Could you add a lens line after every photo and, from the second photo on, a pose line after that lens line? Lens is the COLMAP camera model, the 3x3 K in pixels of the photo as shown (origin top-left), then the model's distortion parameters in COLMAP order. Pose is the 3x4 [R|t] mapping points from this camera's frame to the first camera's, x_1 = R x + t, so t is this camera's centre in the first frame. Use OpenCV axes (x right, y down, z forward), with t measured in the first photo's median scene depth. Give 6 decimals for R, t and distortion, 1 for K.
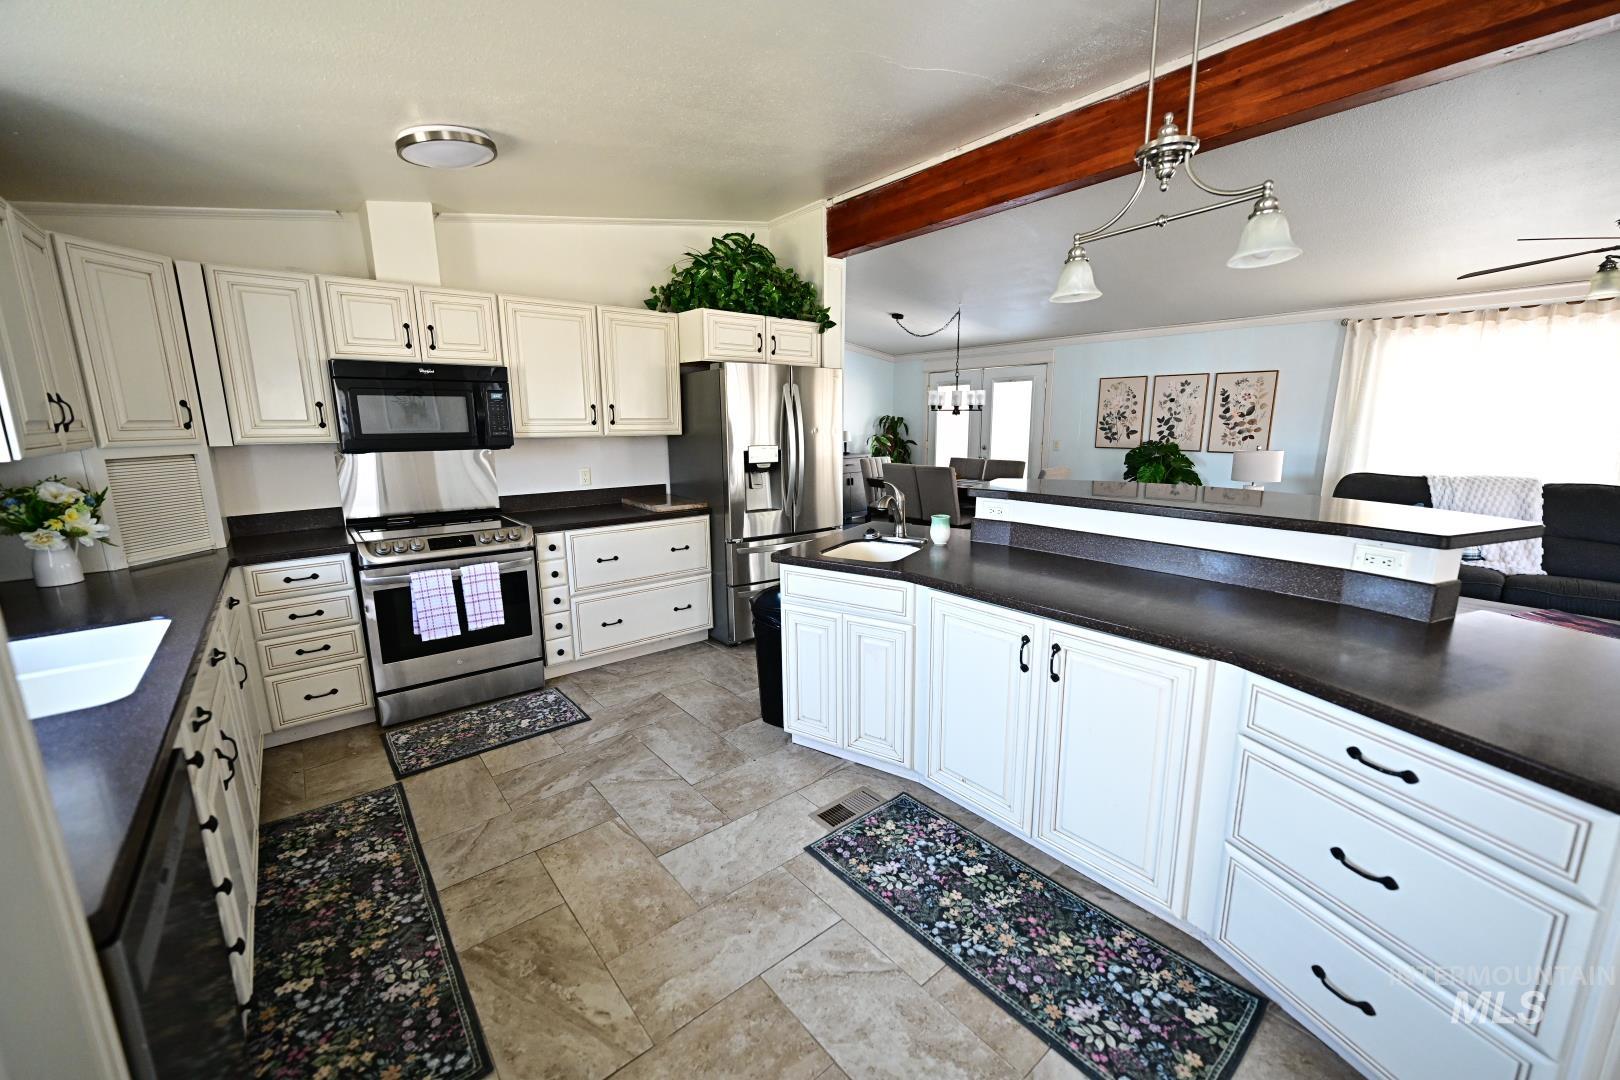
lens RADIAL K [[638.7, 0, 811.0], [0, 638.7, 541.9], [0, 0, 1]] dist [-0.001446, 0.000636]
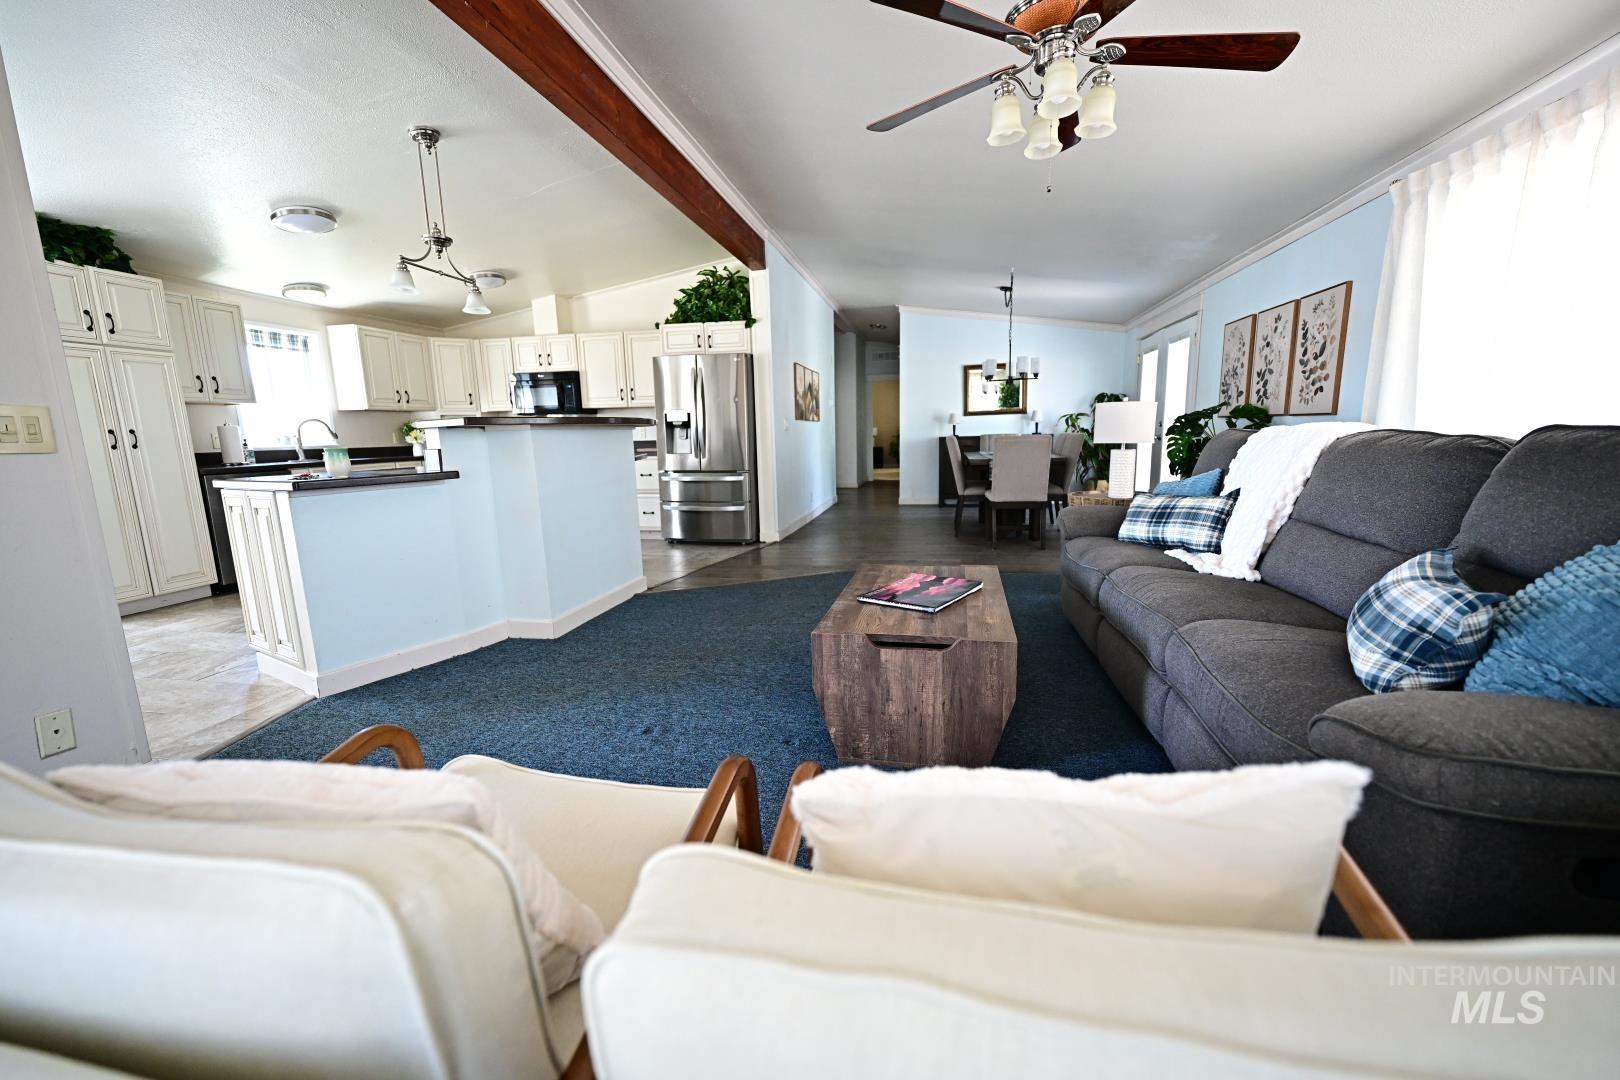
lens RADIAL K [[638.7, 0, 813.6], [0, 638.7, 537.8], [0, 0, 1]] dist [-0.001446, 0.000636]
pose [[0.634430, 0.120241, -0.763571, 1.812906], [-0.131641, 0.990204, 0.046552, 0.050059], [0.761688, 0.070983, 0.644044, 0.402485]]
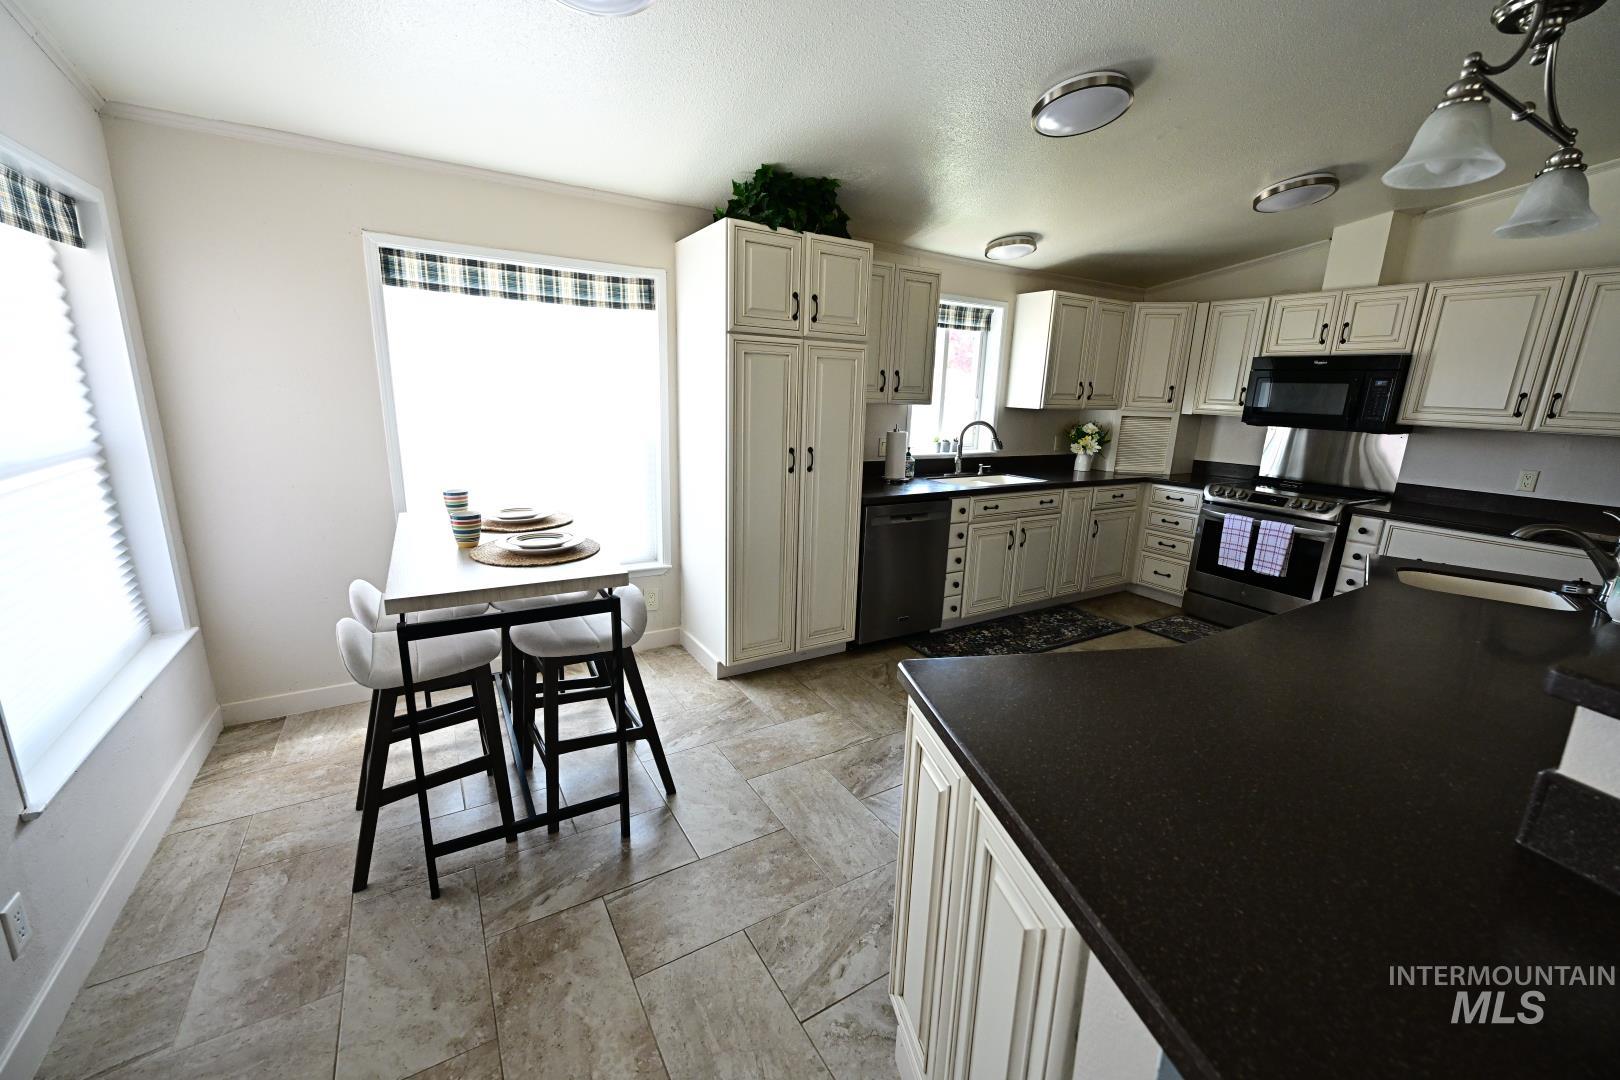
lens RADIAL K [[638.7, 0, 808.9], [0, 638.7, 538.1], [0, 0, 1]] dist [-0.001446, 0.000636]
pose [[-0.144221, 0.228772, -0.962737, 0.856600], [-0.221960, 0.940639, 0.256771, -0.054848], [0.964331, 0.250721, -0.084882, 0.277357]]
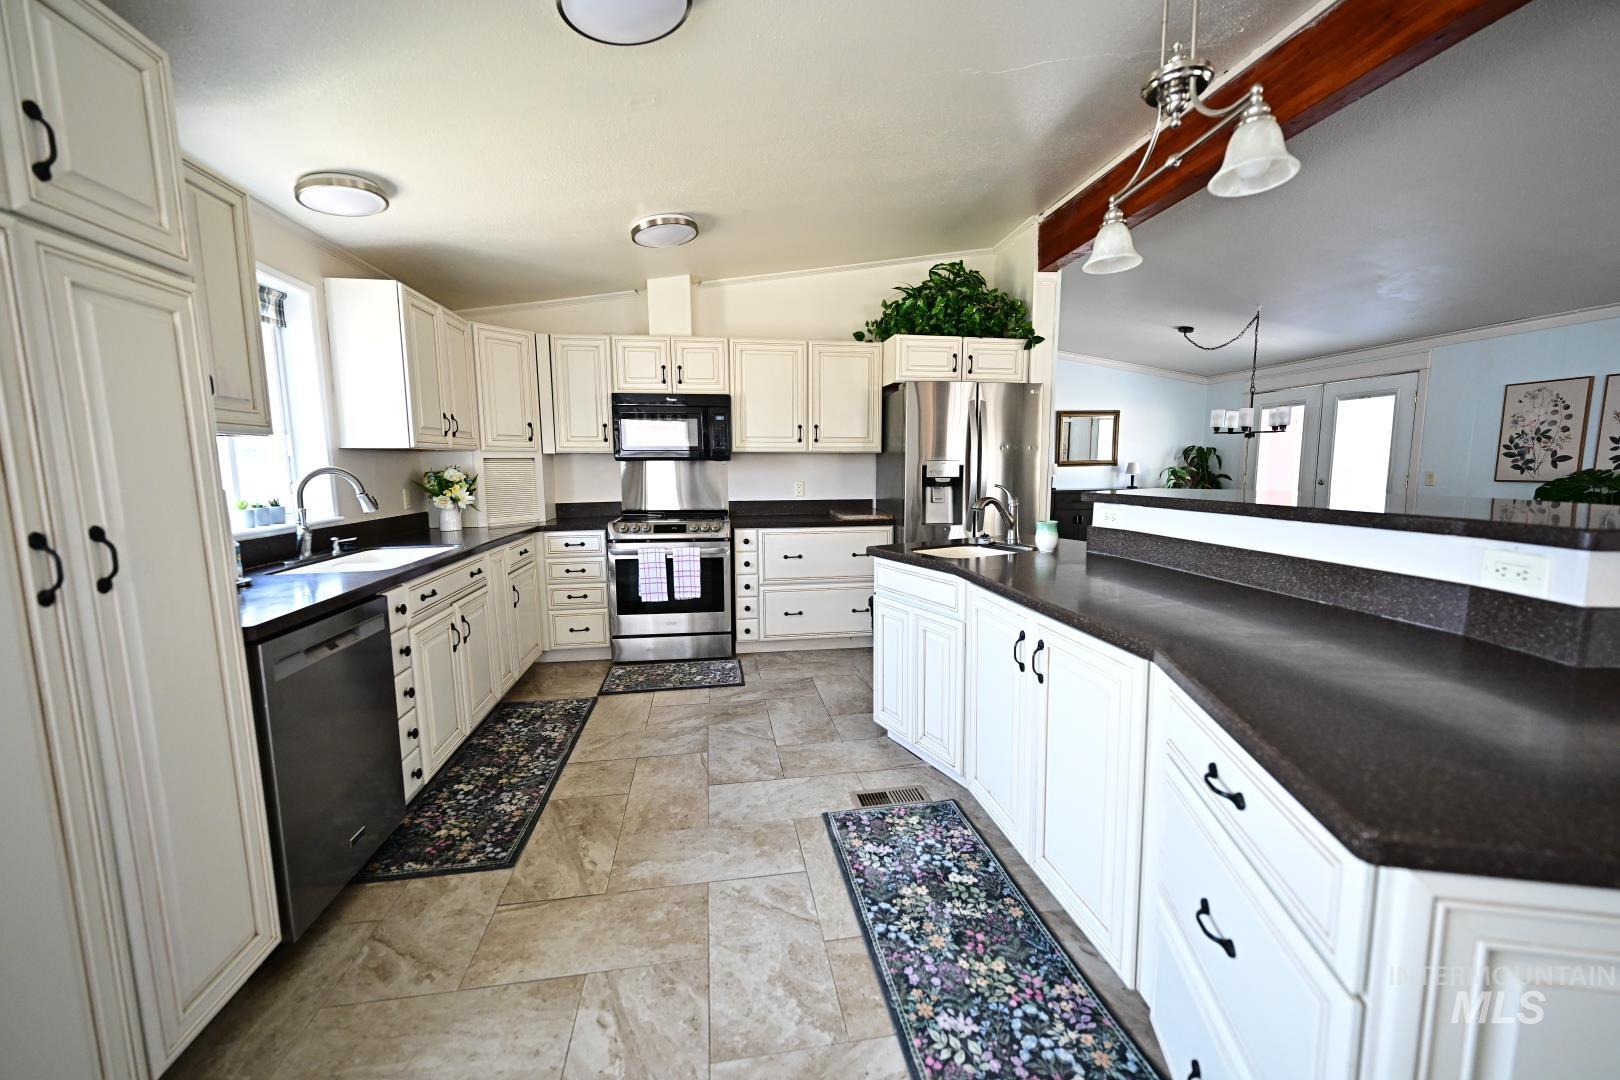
lens RADIAL K [[638.7, 0, 812.8], [0, 638.7, 543.7], [0, 0, 1]] dist [-0.001446, 0.000636]
pose [[0.863955, 0.062965, -0.499617, 0.362525], [-0.096463, 0.994472, -0.041477, 0.061190], [0.494243, 0.084029, 0.865253, 0.029232]]
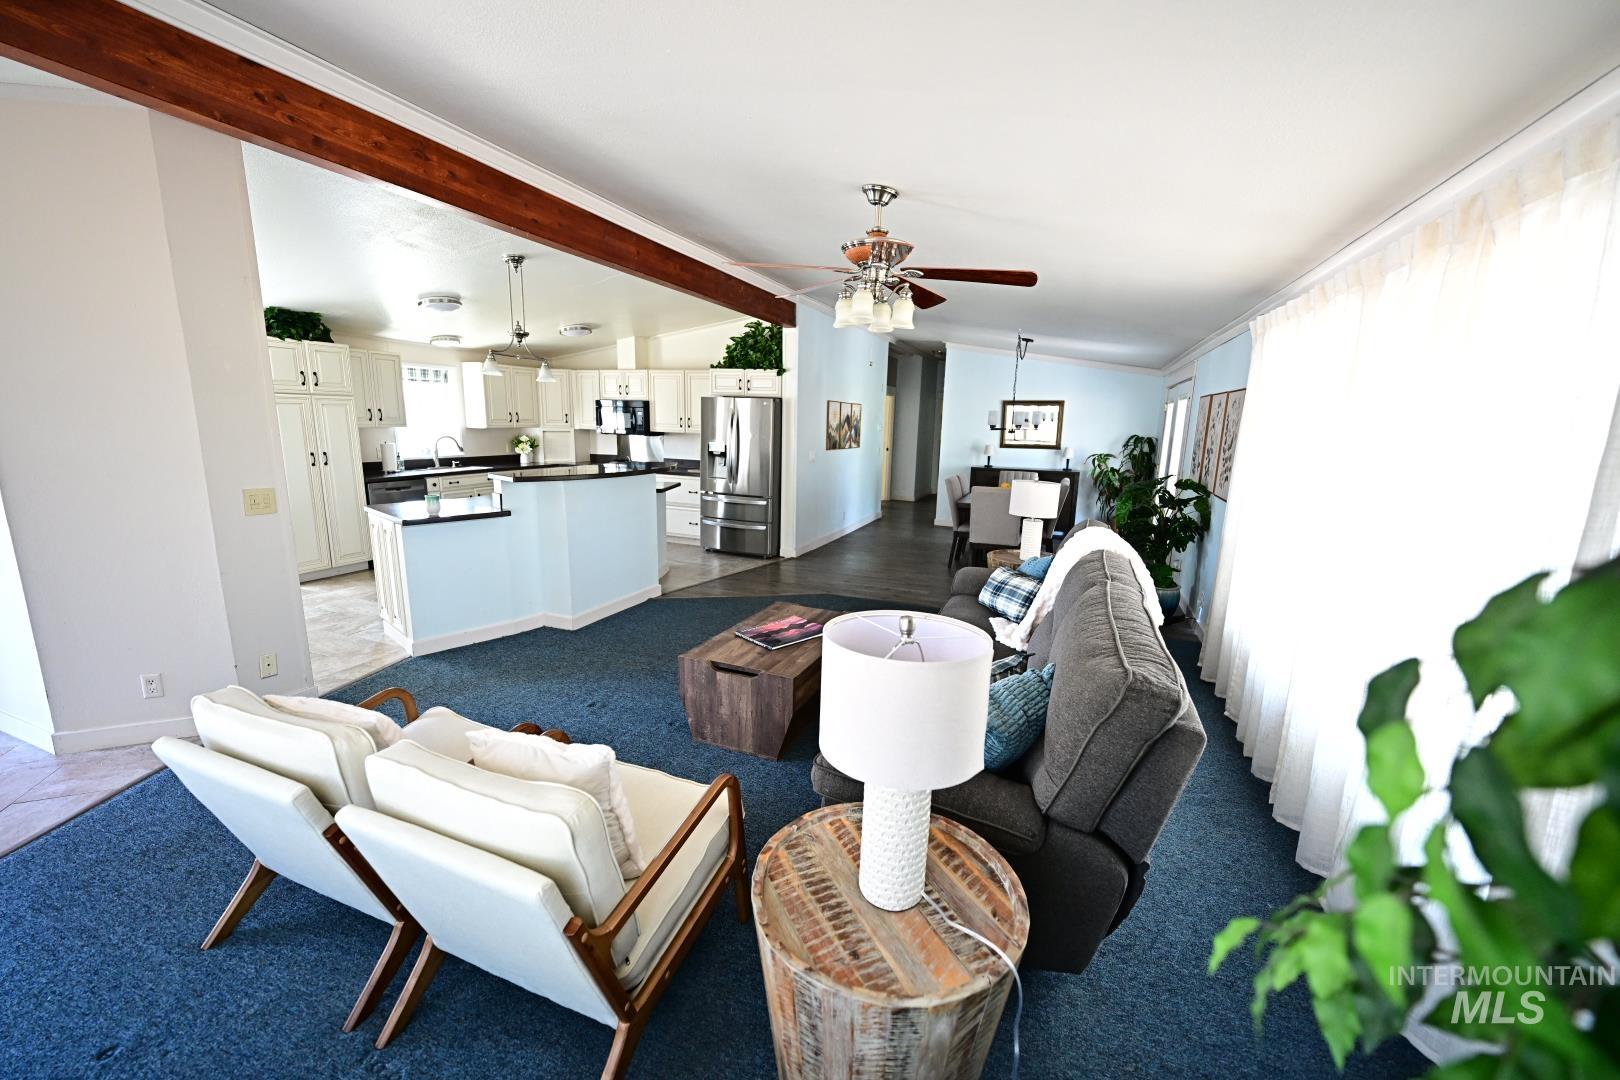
lens RADIAL K [[638.7, 0, 812.1], [0, 638.7, 541.6], [0, 0, 1]] dist [-0.001446, 0.000636]
pose [[0.480306, 0.185233, -0.857318, 2.277638], [-0.197483, 0.975186, 0.100061, -0.150076], [0.854579, 0.121246, 0.504969, 0.478556]]
